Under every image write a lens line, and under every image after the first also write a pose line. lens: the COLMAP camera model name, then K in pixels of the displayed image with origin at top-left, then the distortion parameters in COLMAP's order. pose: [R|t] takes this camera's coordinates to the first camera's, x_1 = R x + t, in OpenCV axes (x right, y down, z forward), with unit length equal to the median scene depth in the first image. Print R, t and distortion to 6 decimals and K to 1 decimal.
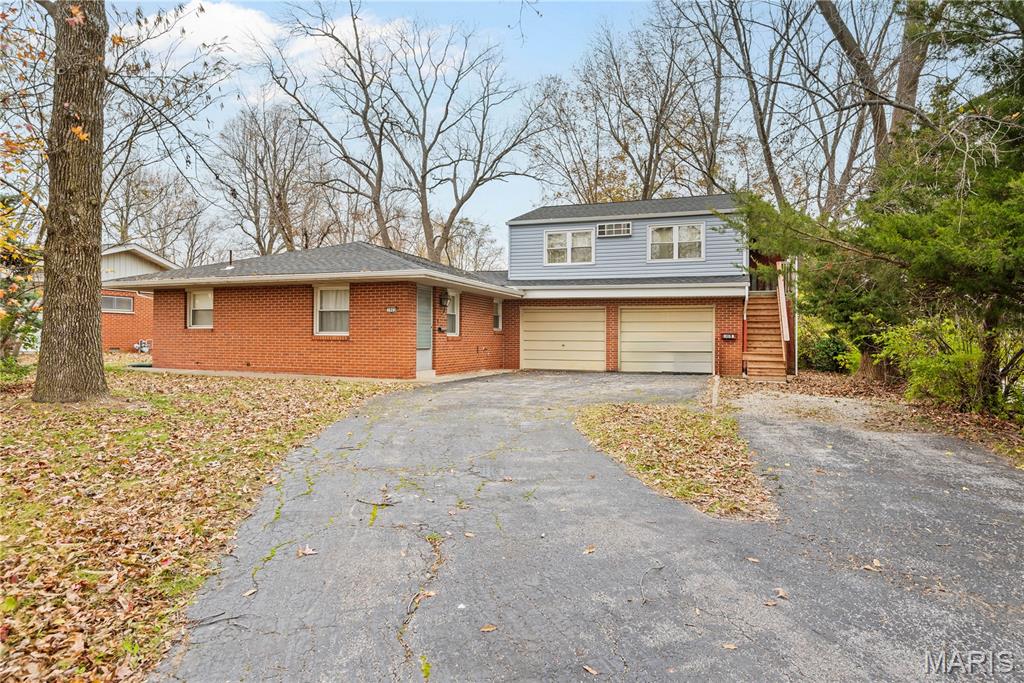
lens RADIAL K [[648.7, 0, 515.7], [0, 648.7, 337.3], [0, 0, 1]] dist [0.034223, -0.025994]
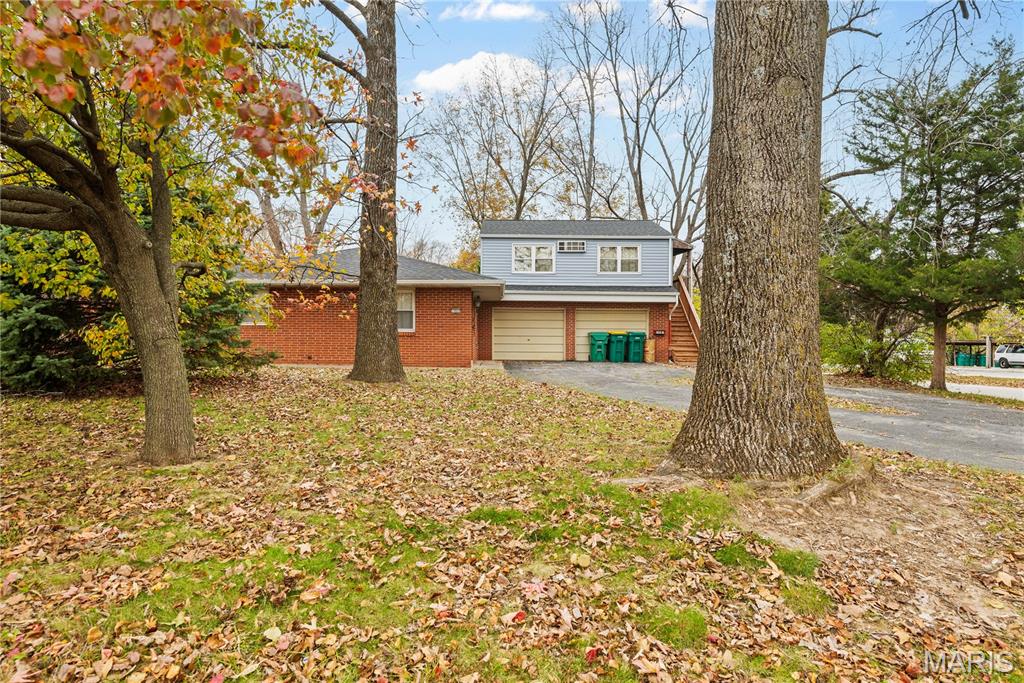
lens RADIAL K [[648.7, 0, 514.0], [0, 648.7, 347.5], [0, 0, 1]] dist [0.034223, -0.025994]
pose [[0.939598, -0.006977, 0.342208, -0.378293], [-0.000837, 0.999742, 0.022681, -0.000917], [-0.342278, -0.021598, 0.939351, -0.130974]]
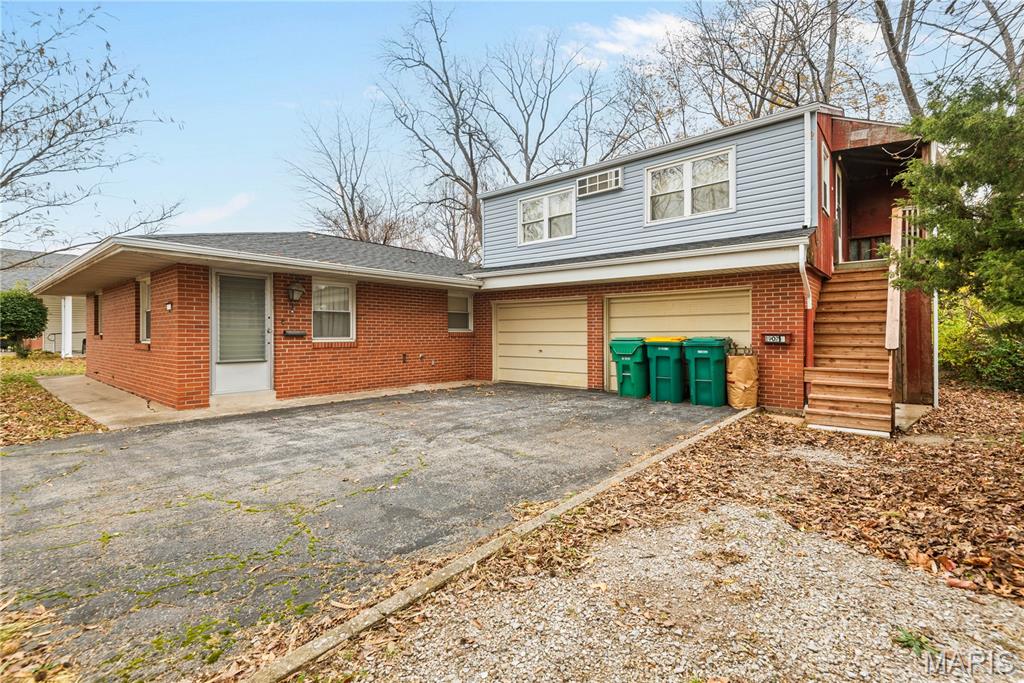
lens RADIAL K [[483.8, 0, 506.6], [0, 483.8, 334.4], [0, 0, 1]] dist [0.007295, -0.006349]
pose [[0.930092, -0.008579, -0.367227, 0.247685], [0.009608, 0.999953, 0.000974, -0.007796], [0.367201, -0.004435, 0.930131, 0.489408]]
